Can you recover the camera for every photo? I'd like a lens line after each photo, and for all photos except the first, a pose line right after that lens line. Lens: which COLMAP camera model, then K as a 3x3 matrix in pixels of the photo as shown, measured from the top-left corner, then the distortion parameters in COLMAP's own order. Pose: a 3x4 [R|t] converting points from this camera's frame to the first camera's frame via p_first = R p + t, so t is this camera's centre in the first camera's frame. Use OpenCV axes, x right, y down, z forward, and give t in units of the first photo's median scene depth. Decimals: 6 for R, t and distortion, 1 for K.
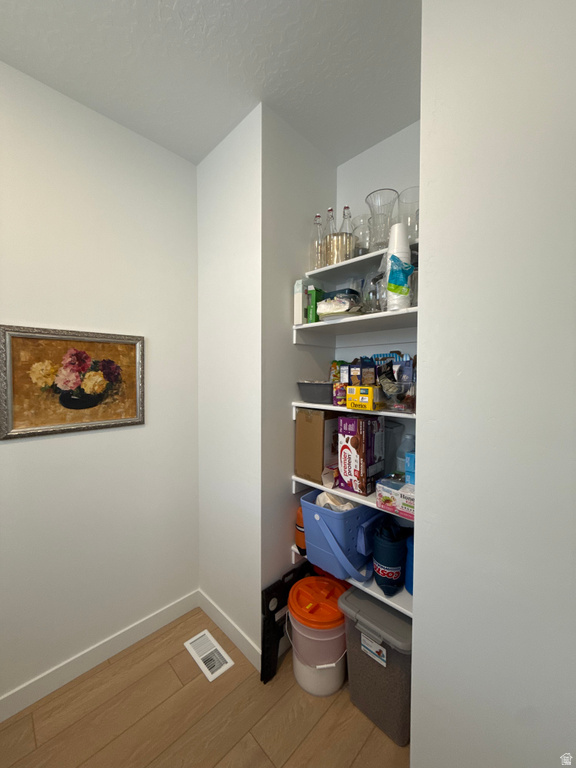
lens RADIAL K [[303.5, 0, 287.8], [0, 303.5, 380.7], [0, 0, 1]] dist [-0.000958, -0.000025]
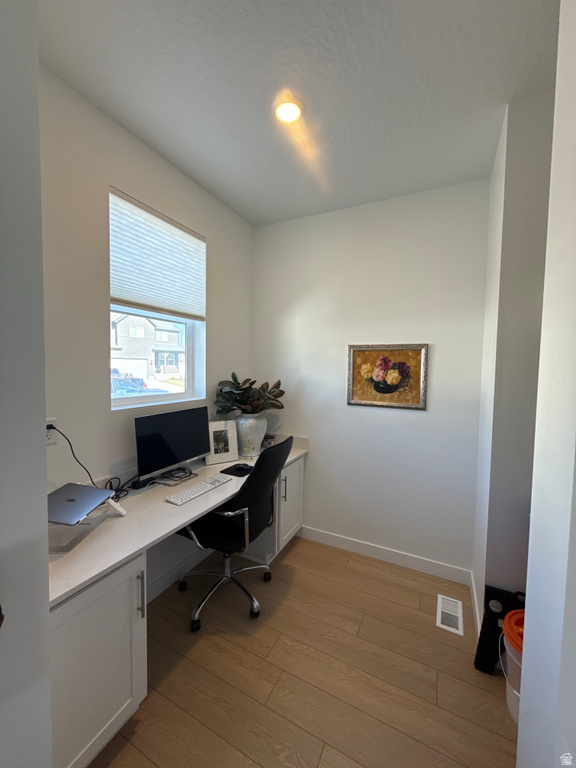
lens RADIAL K [[303.5, 0, 287.3], [0, 303.5, 383.7], [0, 0, 1]] dist [-0.000958, -0.000025]
pose [[0.313628, 0.054222, -0.947996, 0.647905], [-0.042470, 0.998170, 0.043041, -0.004395], [0.948596, 0.026763, 0.315357, 0.020850]]
